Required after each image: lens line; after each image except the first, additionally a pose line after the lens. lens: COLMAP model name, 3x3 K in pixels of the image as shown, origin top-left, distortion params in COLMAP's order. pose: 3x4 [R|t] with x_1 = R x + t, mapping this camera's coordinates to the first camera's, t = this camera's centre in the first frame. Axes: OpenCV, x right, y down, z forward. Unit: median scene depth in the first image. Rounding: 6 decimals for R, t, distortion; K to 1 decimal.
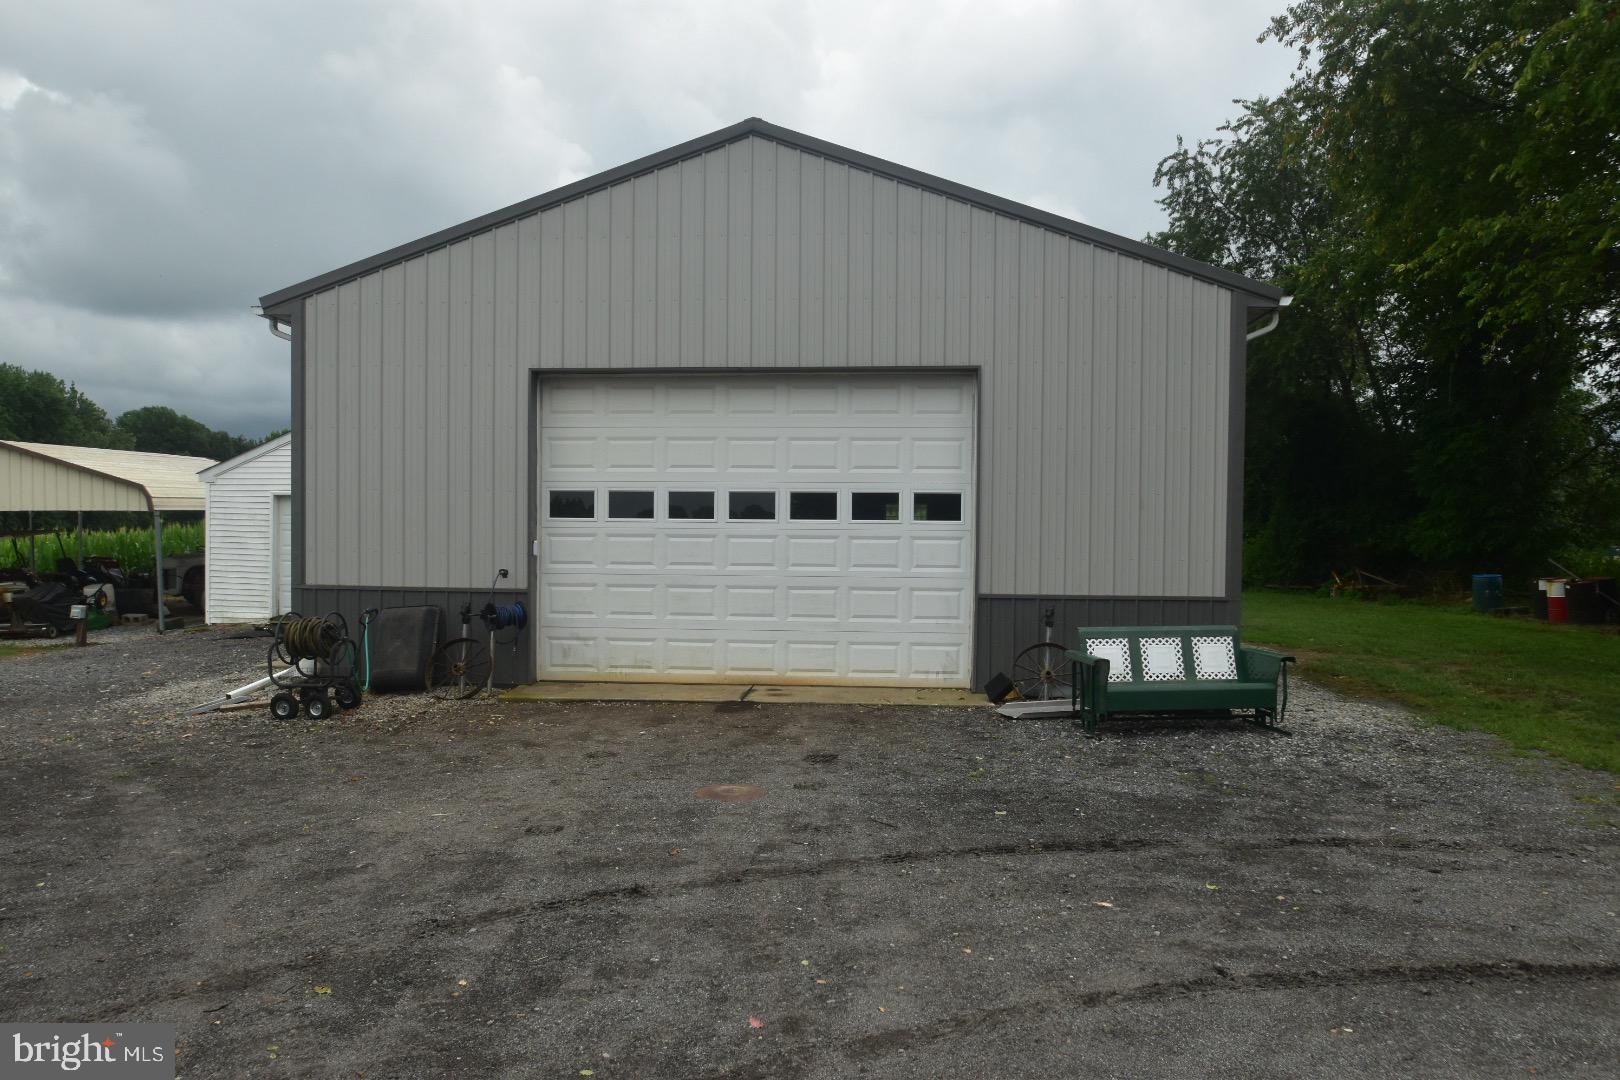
lens RADIAL K [[1083.3, 0, 825.0], [0, 1083.3, 552.2], [0, 0, 1]] dist [-0.040738, 0.003632]
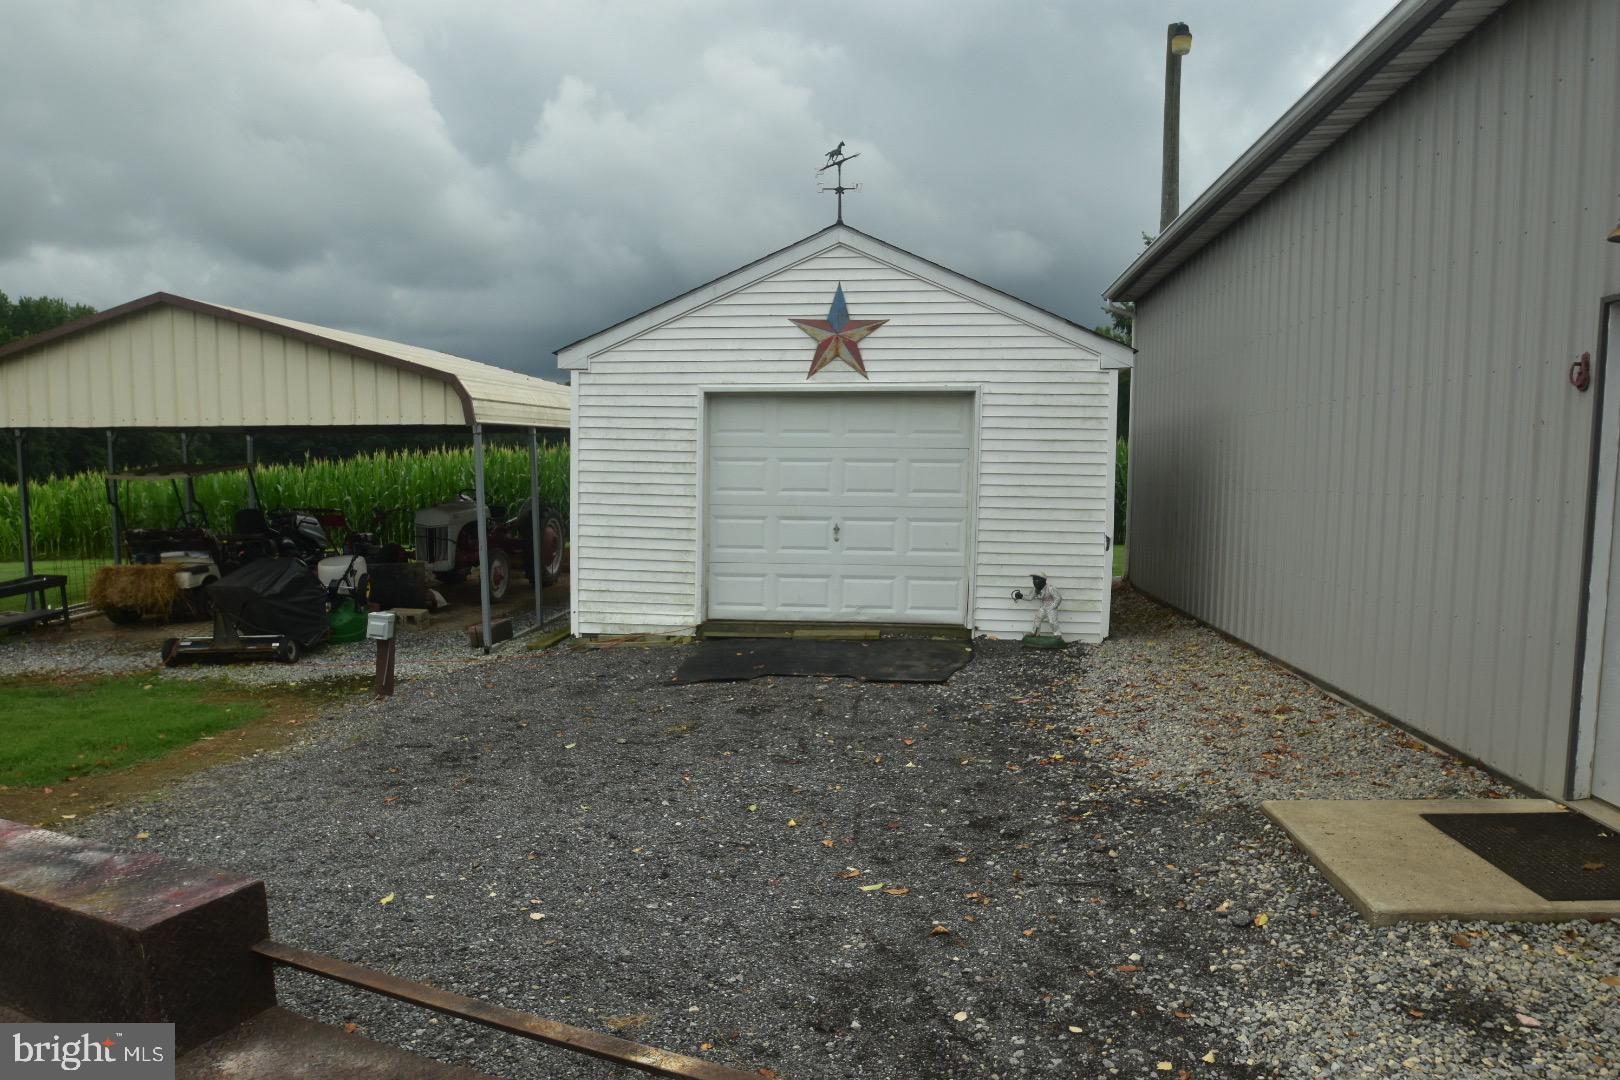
lens RADIAL K [[1083.3, 0, 818.0], [0, 1083.3, 546.8], [0, 0, 1]] dist [-0.040738, 0.003632]
pose [[0.999722, -0.000309, -0.023560, -0.444169], [0.001612, 0.998468, 0.055304, -0.007130], [0.023507, -0.055326, 0.998192, 0.463403]]
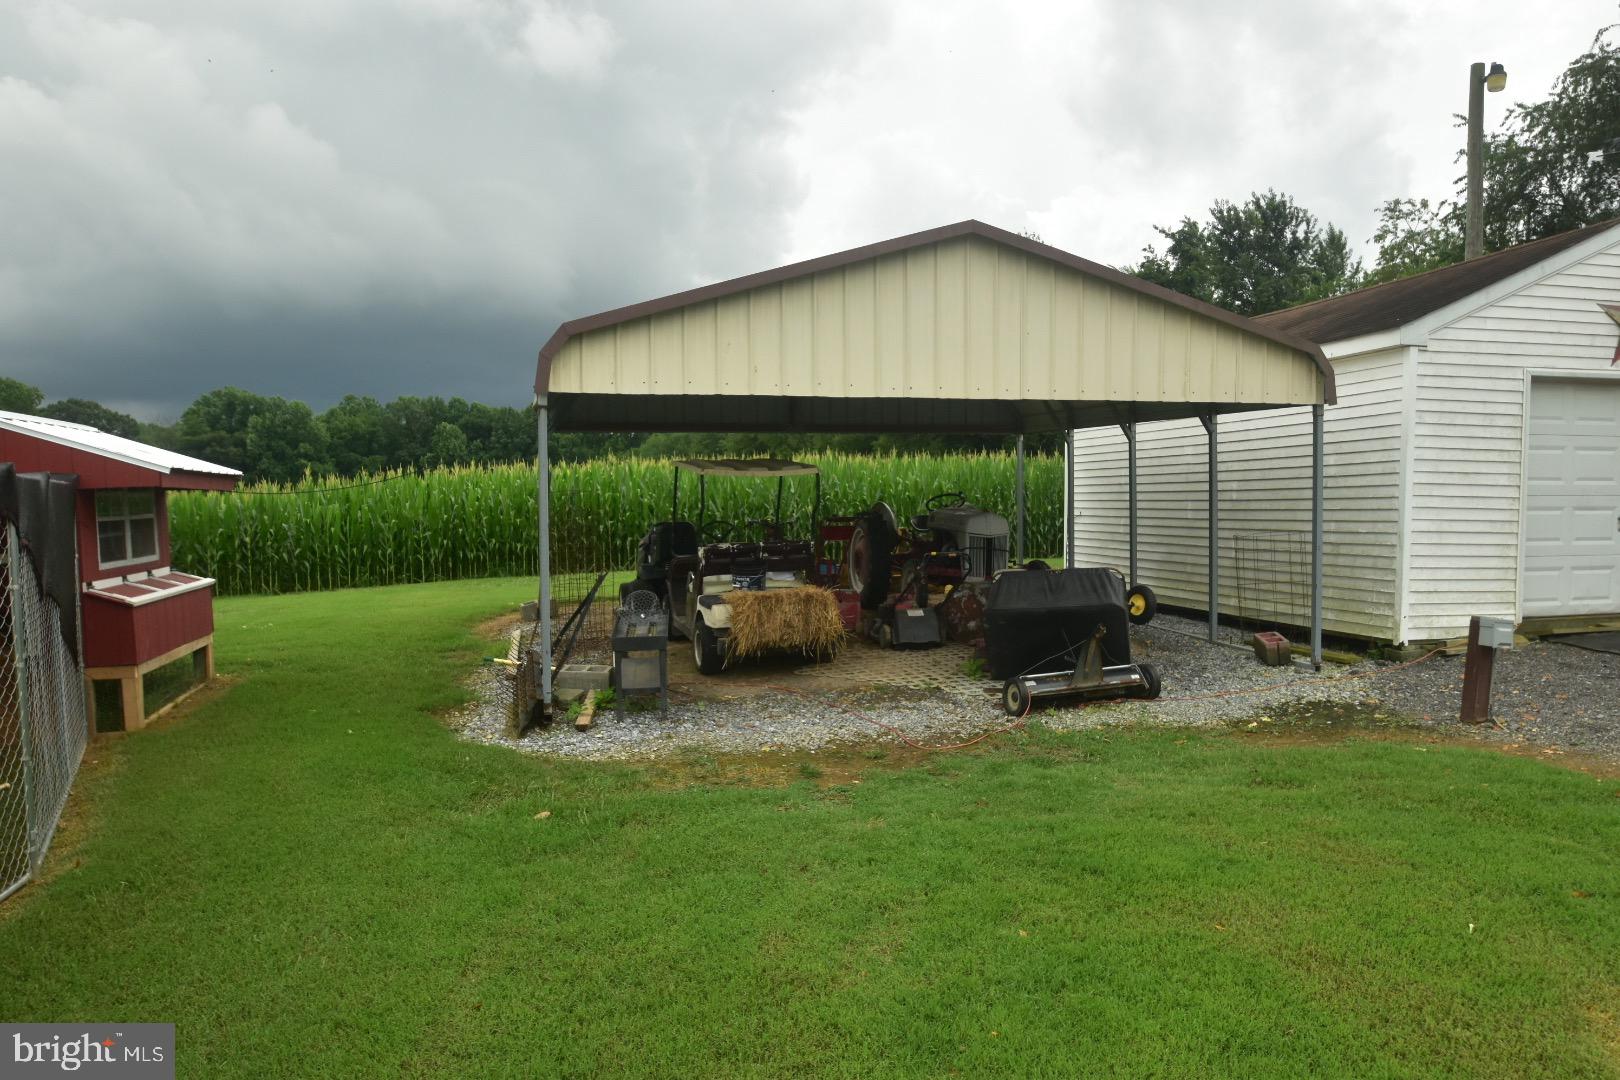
lens RADIAL K [[1083.3, 0, 809.9], [0, 1083.3, 546.5], [0, 0, 1]] dist [-0.040738, 0.003632]
pose [[0.953339, -0.026674, 0.300722, -0.980820], [0.018718, 0.999395, 0.029308, 0.004825], [-0.301322, -0.022312, 0.953261, 0.625185]]
